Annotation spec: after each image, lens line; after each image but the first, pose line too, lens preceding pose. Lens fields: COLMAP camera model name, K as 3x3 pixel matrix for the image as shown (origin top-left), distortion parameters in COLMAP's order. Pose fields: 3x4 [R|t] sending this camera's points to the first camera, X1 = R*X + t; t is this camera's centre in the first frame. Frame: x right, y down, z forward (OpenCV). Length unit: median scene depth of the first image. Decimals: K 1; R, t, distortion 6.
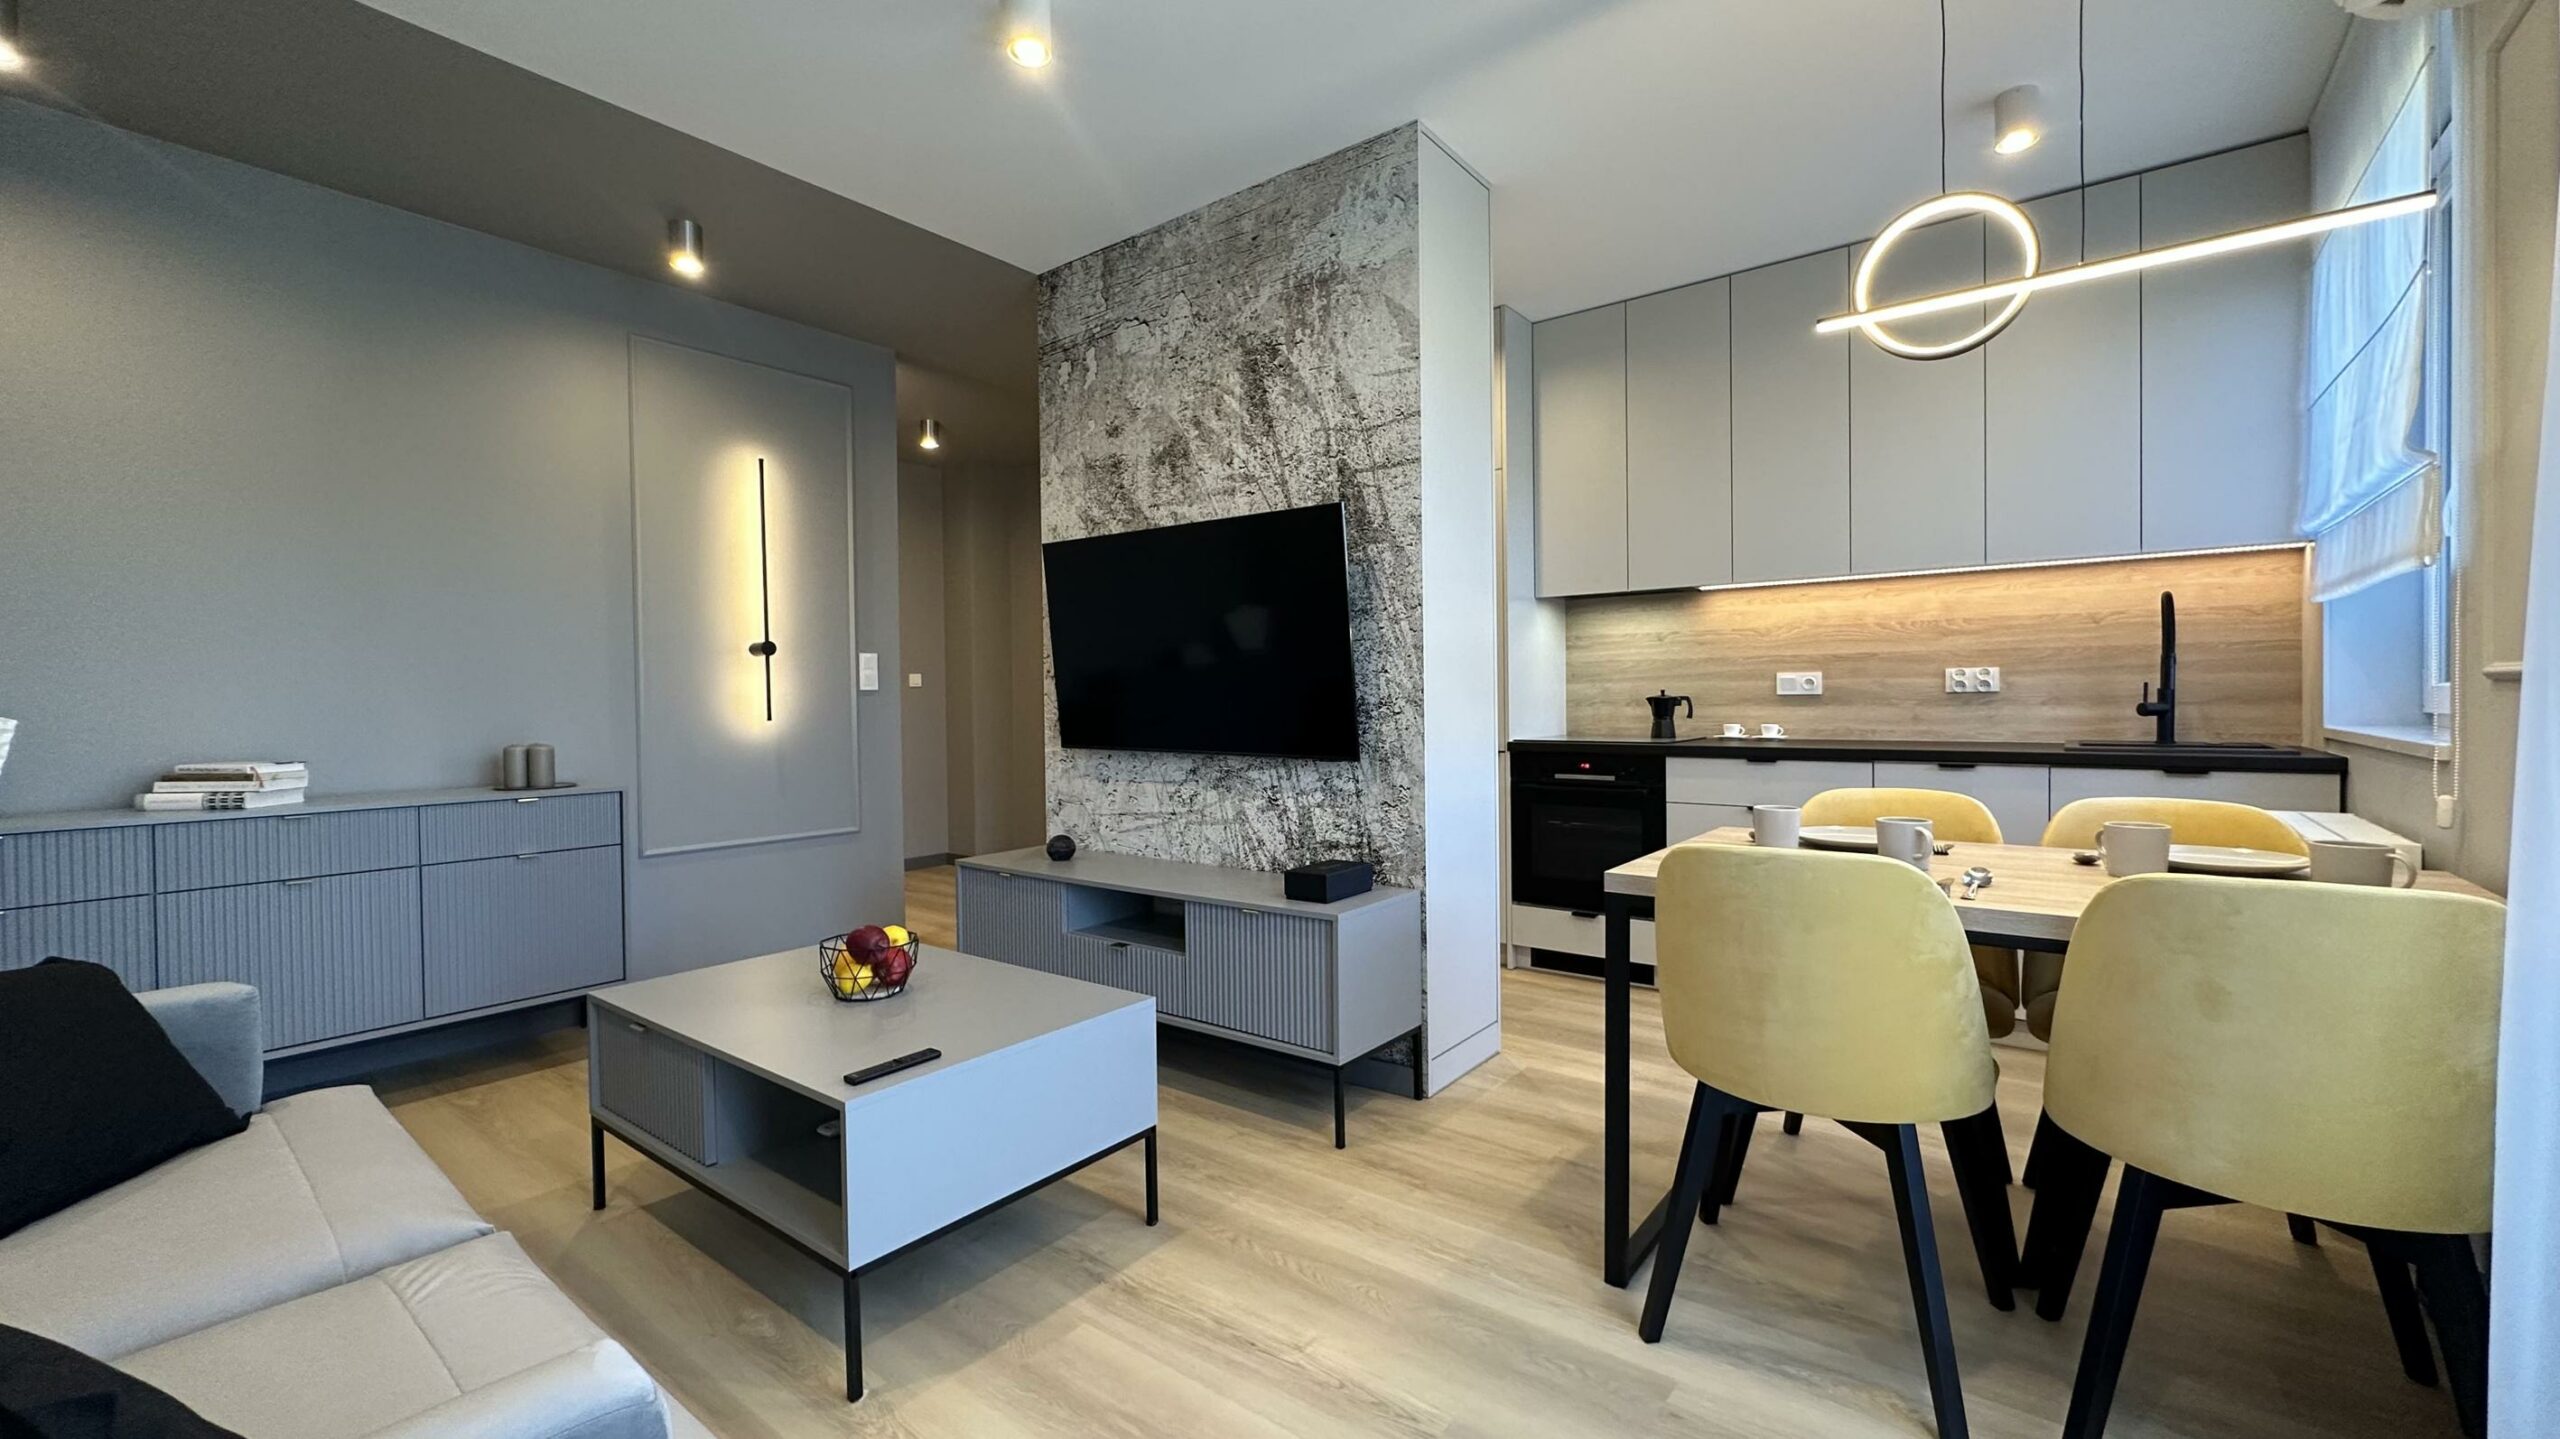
lens RADIAL K [[1026.7, 0, 1282.2], [0, 1026.7, 710.6], [0, 0, 1]] dist [-0.007173, 0.002515]
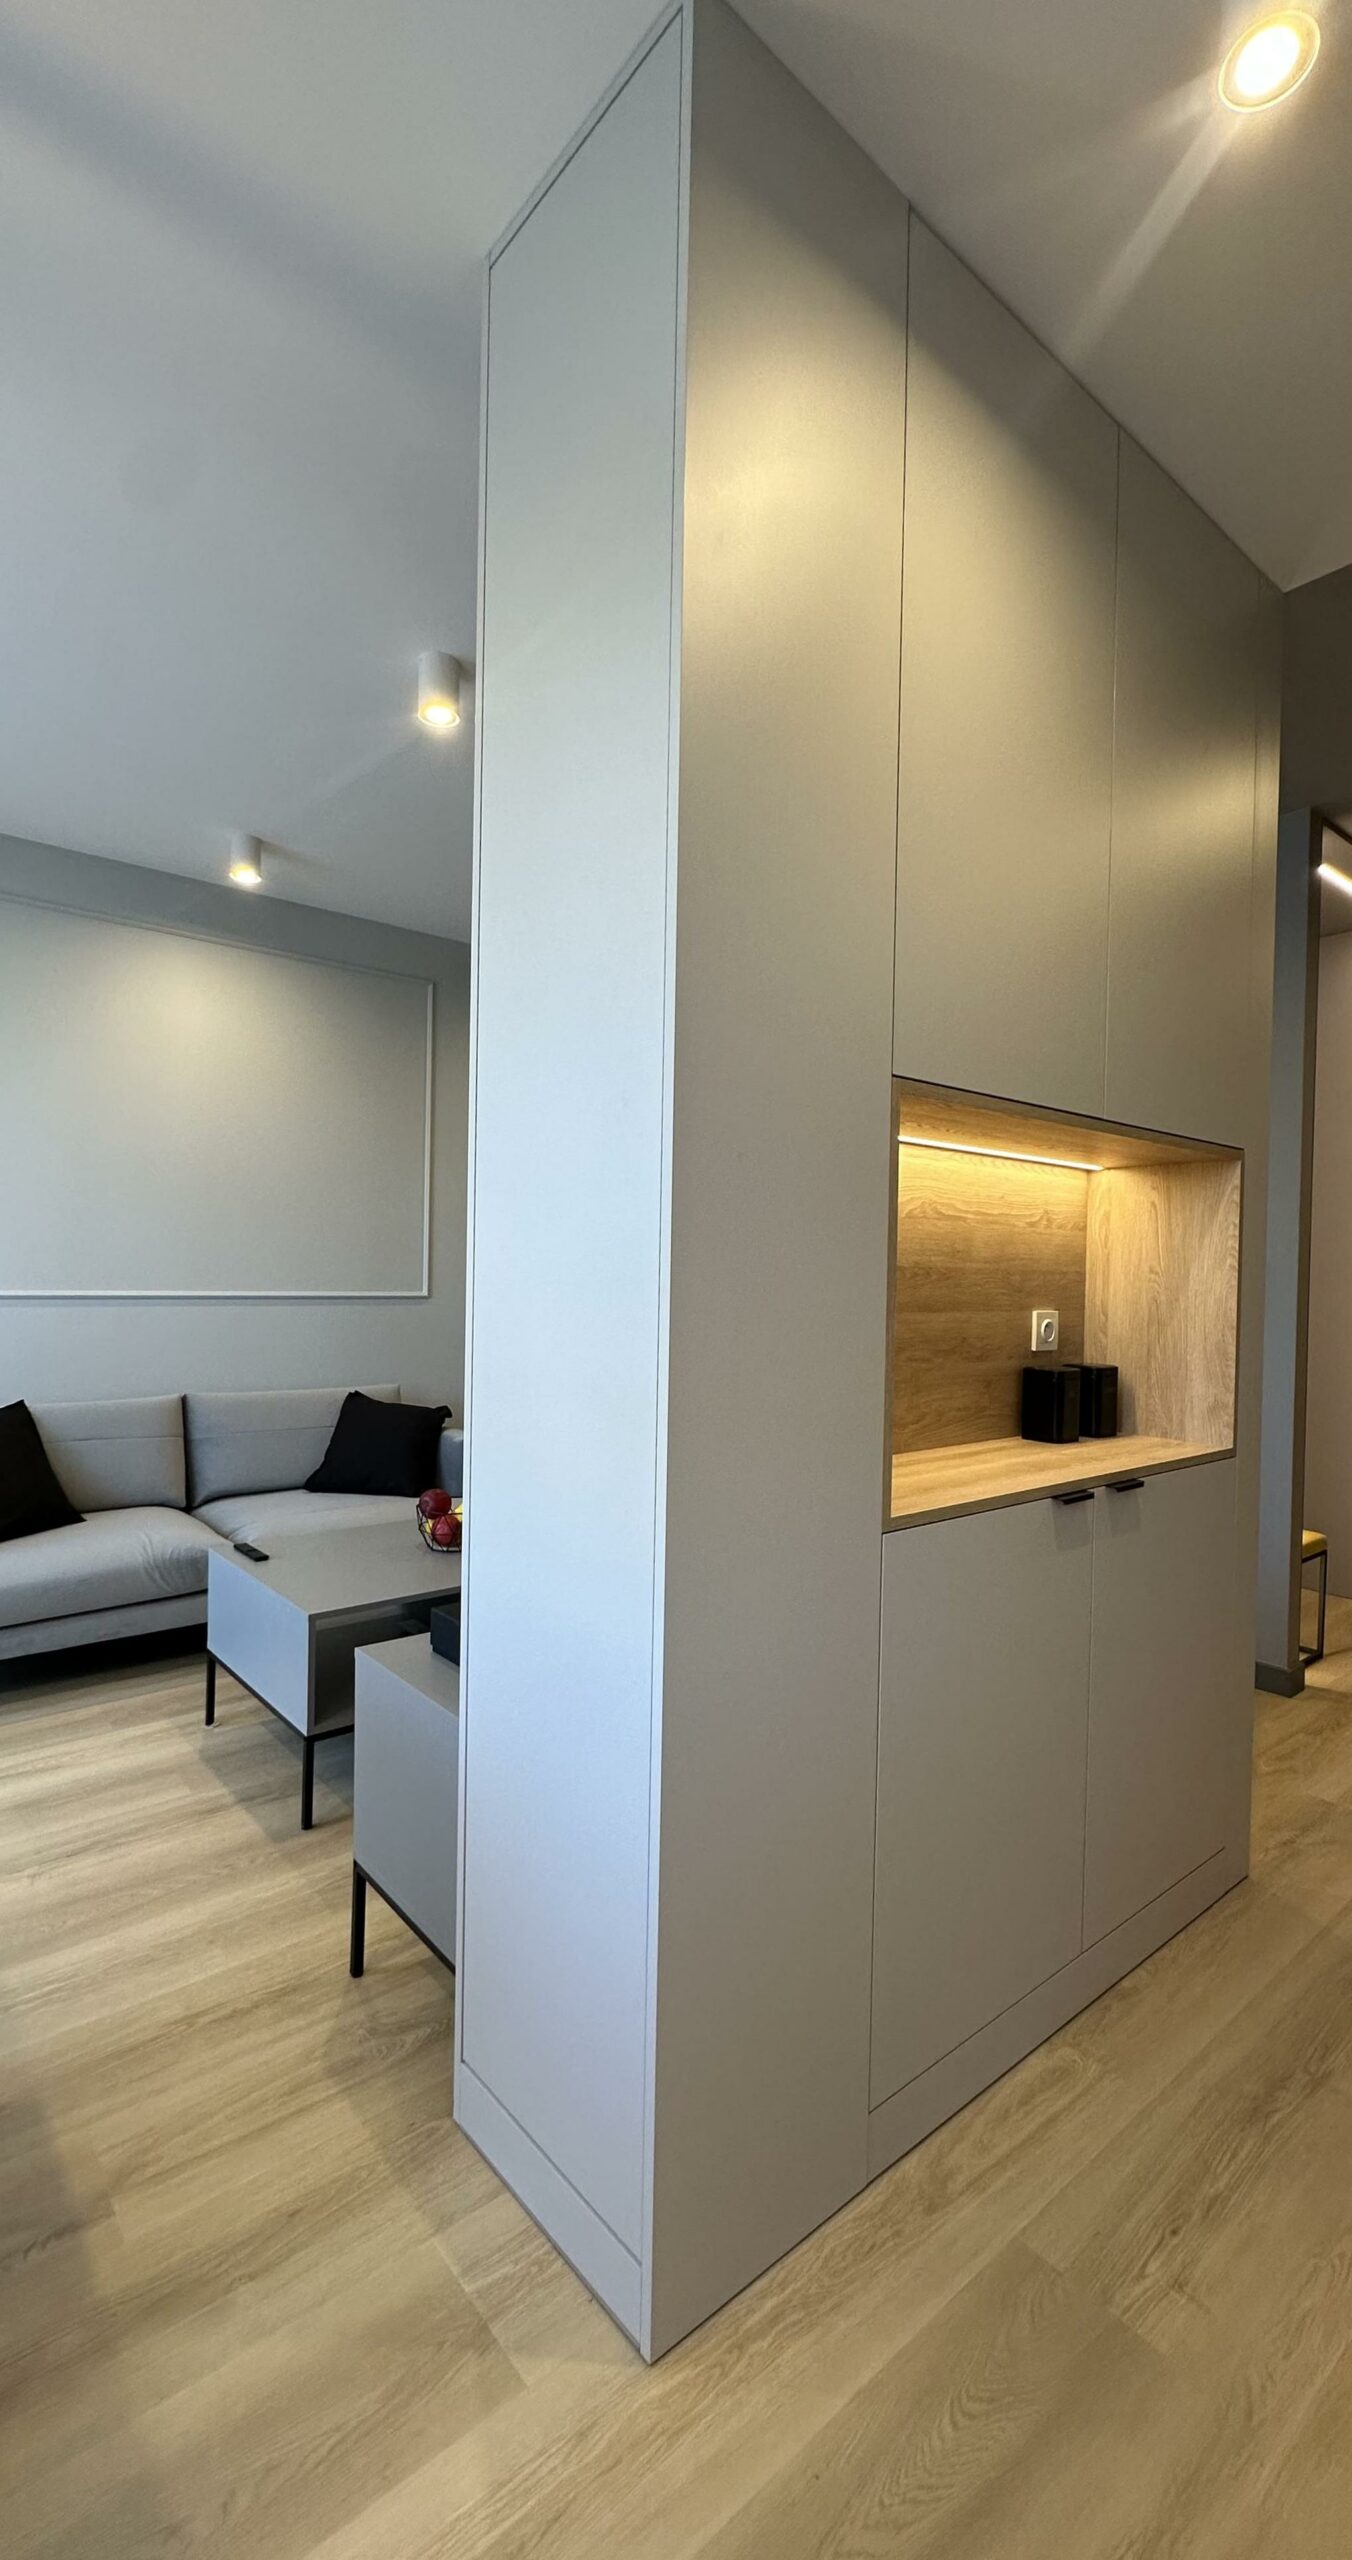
lens RADIAL K [[1055.6, 0, 683.7], [0, 1055.6, 1276.6], [0, 0, 1]] dist [-0.010786, 0.000138]
pose [[-0.206436, 0.004337, -0.978451, 0.533070], [-0.031861, 0.999430, 0.011152, -0.054180], [0.977941, 0.033476, -0.206180, 1.002858]]
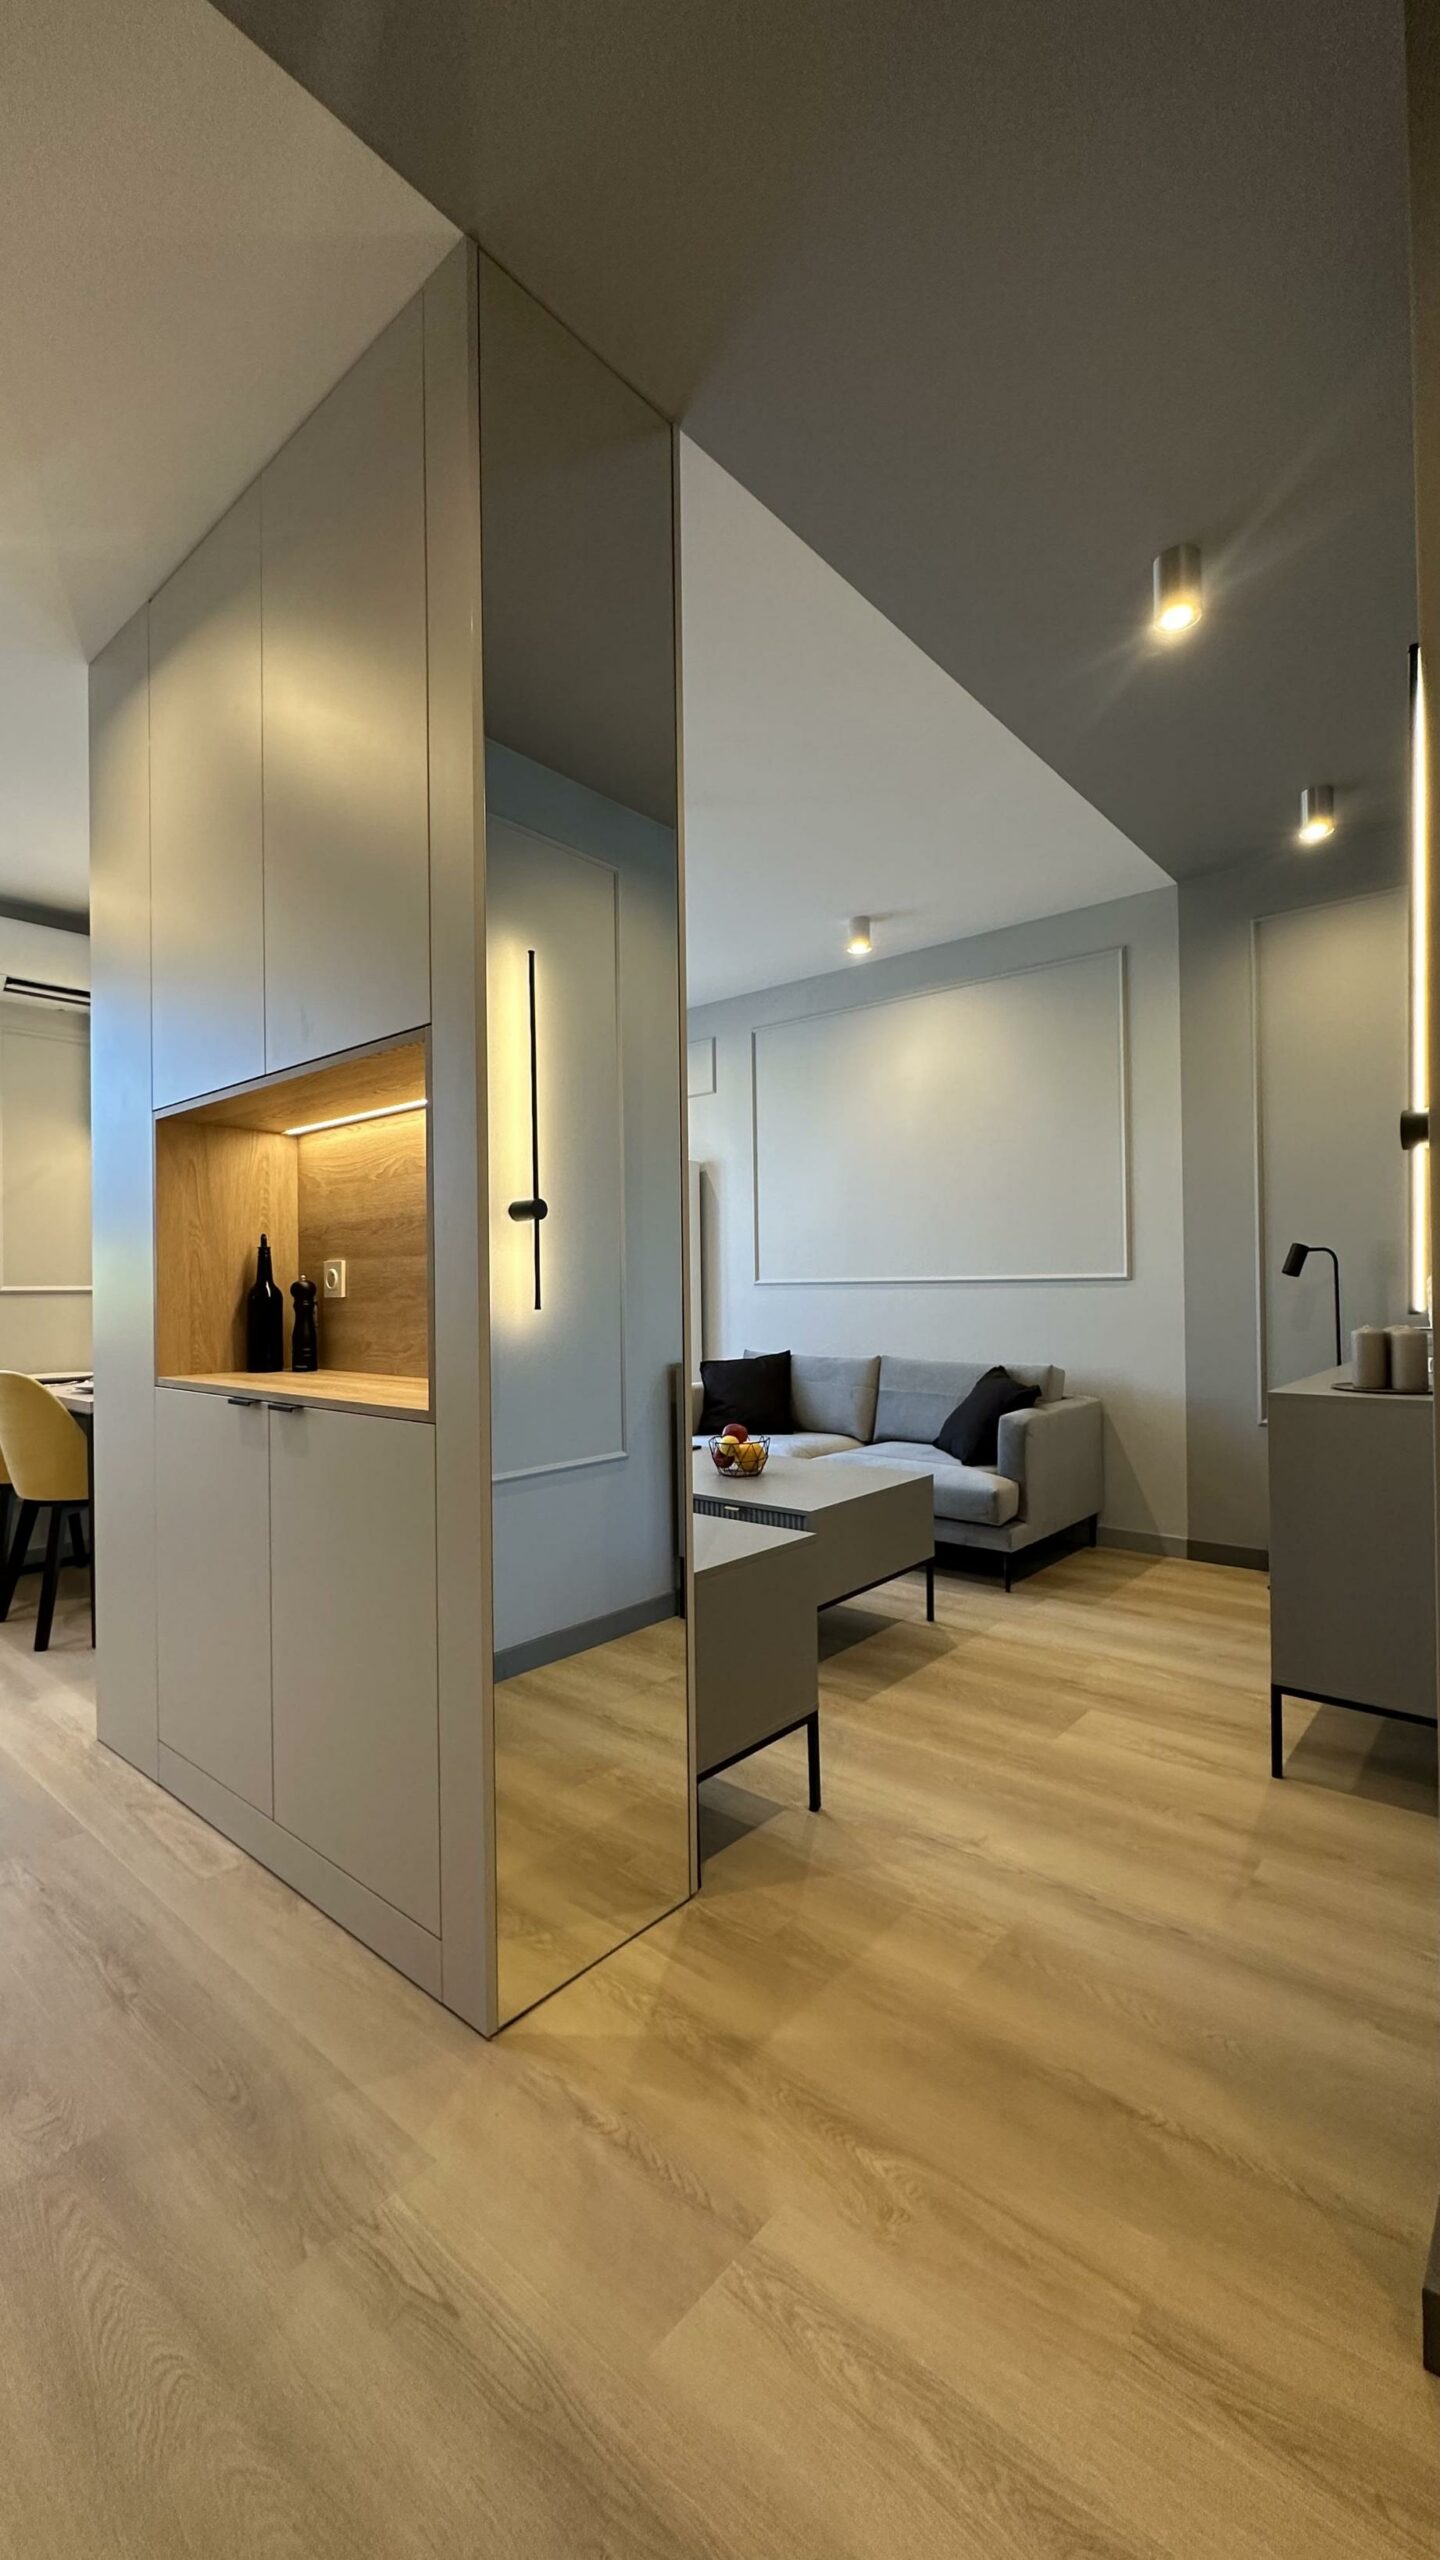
lens RADIAL K [[1026.7, 0, 727.8], [0, 1026.7, 1278.2], [0, 0, 1]] dist [-0.007173, 0.002515]
pose [[-0.998696, 0.026550, 0.043598, -0.301452], [0.026738, 0.999636, 0.003728, -0.014782], [-0.043483, 0.004889, -0.999042, 1.655509]]
